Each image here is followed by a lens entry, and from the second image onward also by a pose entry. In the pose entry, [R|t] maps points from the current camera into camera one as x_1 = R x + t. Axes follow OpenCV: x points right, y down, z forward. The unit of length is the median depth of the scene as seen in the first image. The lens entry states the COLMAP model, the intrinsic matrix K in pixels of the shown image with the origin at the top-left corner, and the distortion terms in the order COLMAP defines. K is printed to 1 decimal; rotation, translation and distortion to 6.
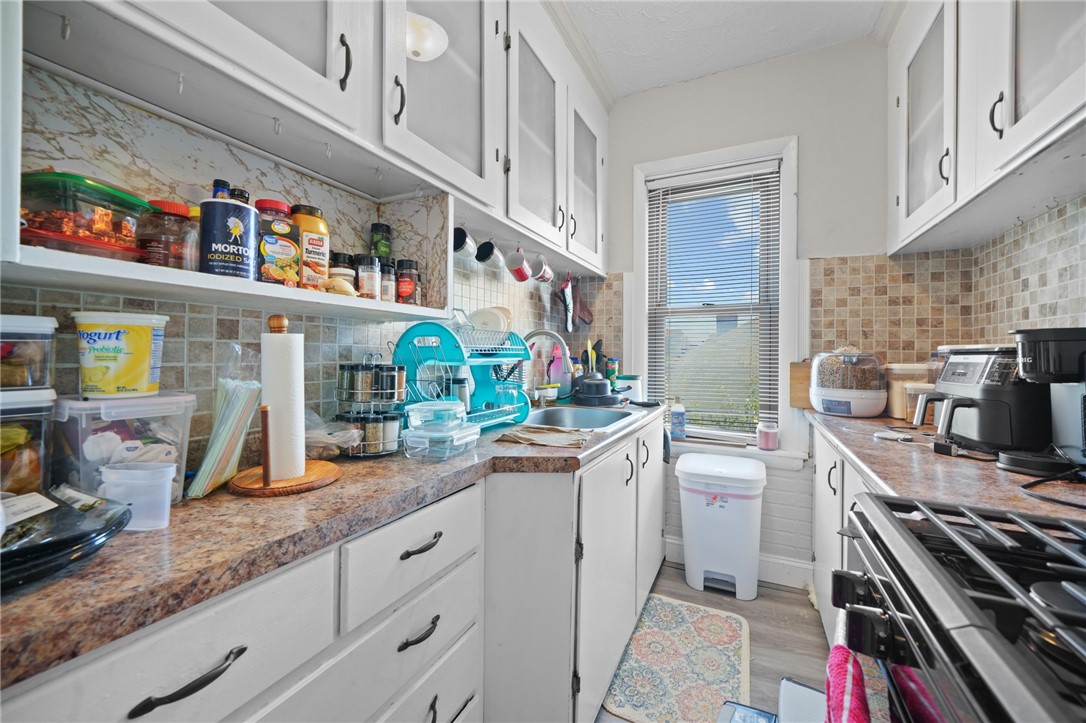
lens RADIAL K [[428.8, 0, 543.5], [0, 428.8, 351.8], [0, 0, 1]] dist [-0.000122, -0.000269]
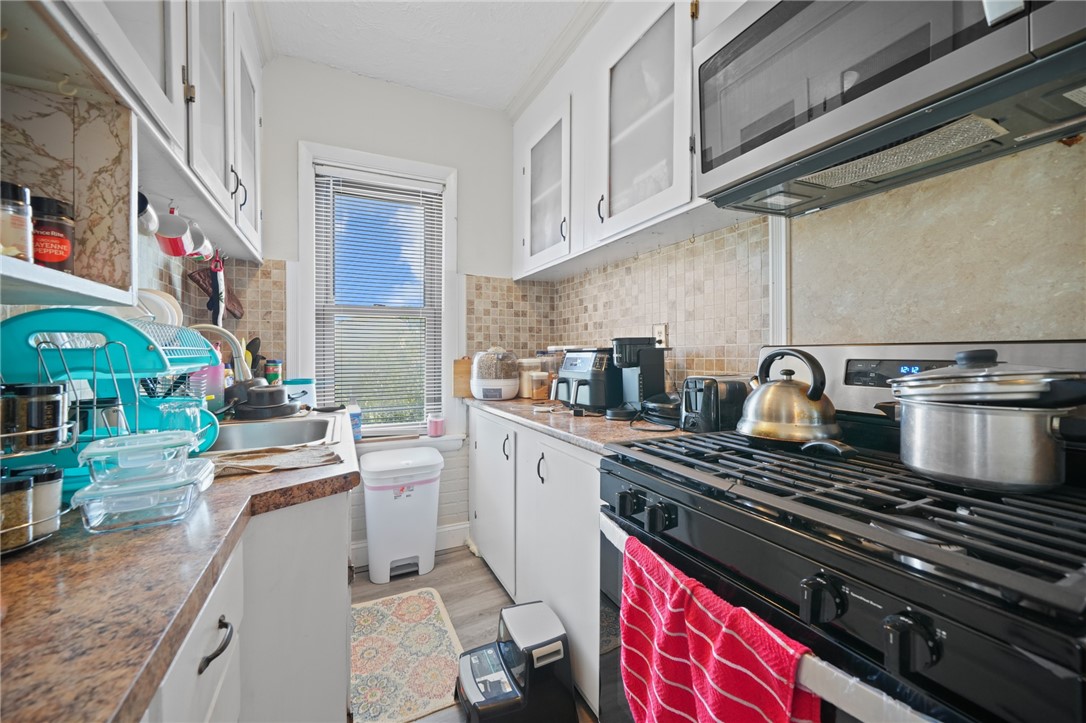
lens RADIAL K [[426.6, 0, 542.0], [0, 426.6, 356.4], [0, 0, 1]] dist [-0.000836, 0.000002]
pose [[0.627235, -0.019052, 0.778597, -0.208536], [0.007142, 0.999799, 0.018711, -0.005628], [-0.778798, -0.006175, 0.627245, 0.074630]]
